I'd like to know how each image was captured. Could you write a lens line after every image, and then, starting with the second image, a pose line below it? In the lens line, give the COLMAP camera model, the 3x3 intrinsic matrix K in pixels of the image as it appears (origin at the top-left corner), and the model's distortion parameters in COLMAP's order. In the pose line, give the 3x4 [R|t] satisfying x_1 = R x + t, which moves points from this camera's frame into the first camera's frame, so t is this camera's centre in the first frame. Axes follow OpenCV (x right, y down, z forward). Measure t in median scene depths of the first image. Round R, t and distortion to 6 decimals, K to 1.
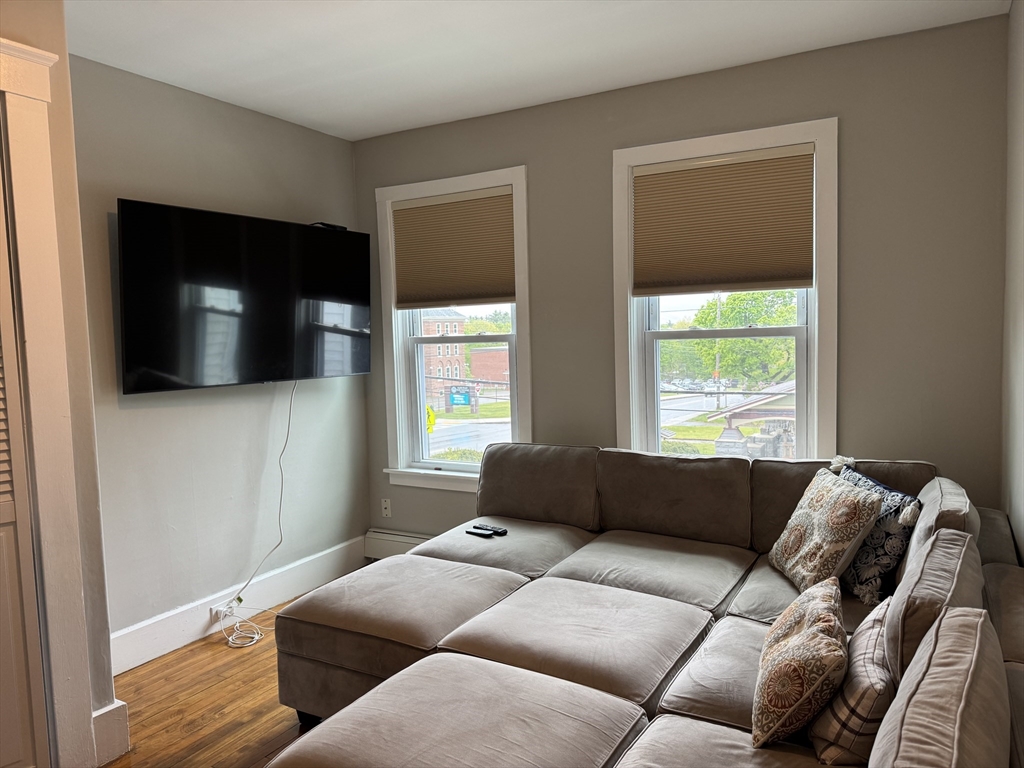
lens RADIAL K [[703.5, 0, 512.0], [0, 703.5, 384.0], [0, 0, 1]] dist [0.068280, -0.097273]
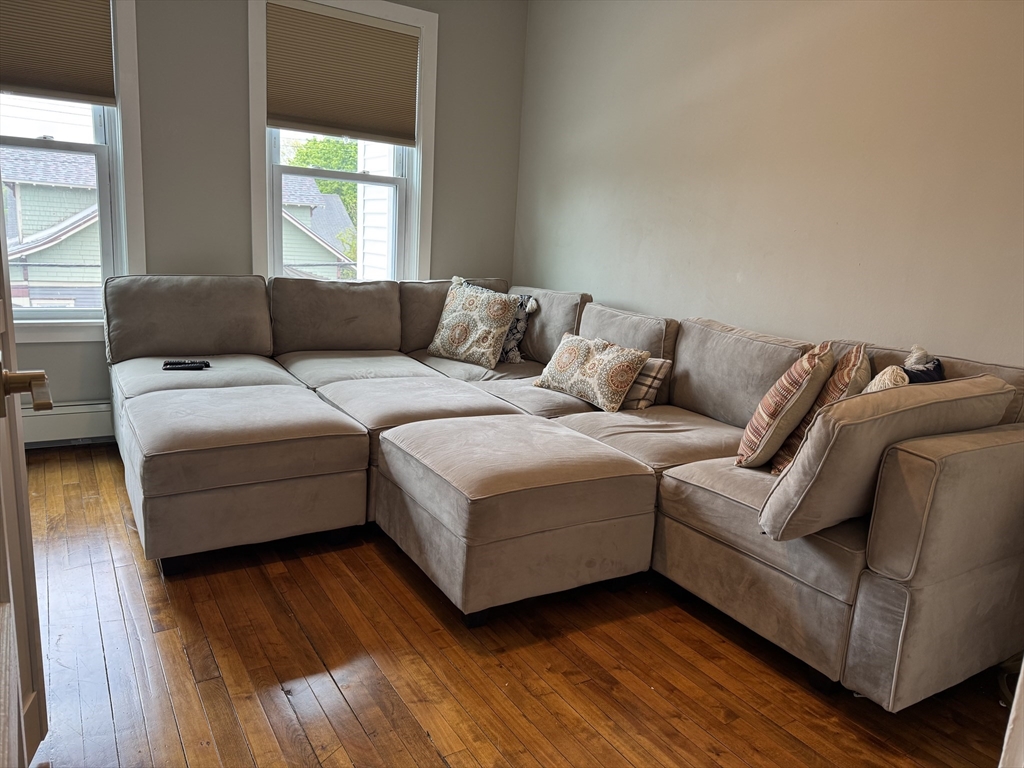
lens RADIAL K [[703.5, 0, 512.0], [0, 703.5, 384.0], [0, 0, 1]] dist [0.068280, -0.097273]
pose [[0.477926, -0.127066, 0.869161, -0.811407], [-0.016387, 0.988020, 0.153453, 0.106554], [-0.878247, -0.087582, 0.470119, 0.248410]]
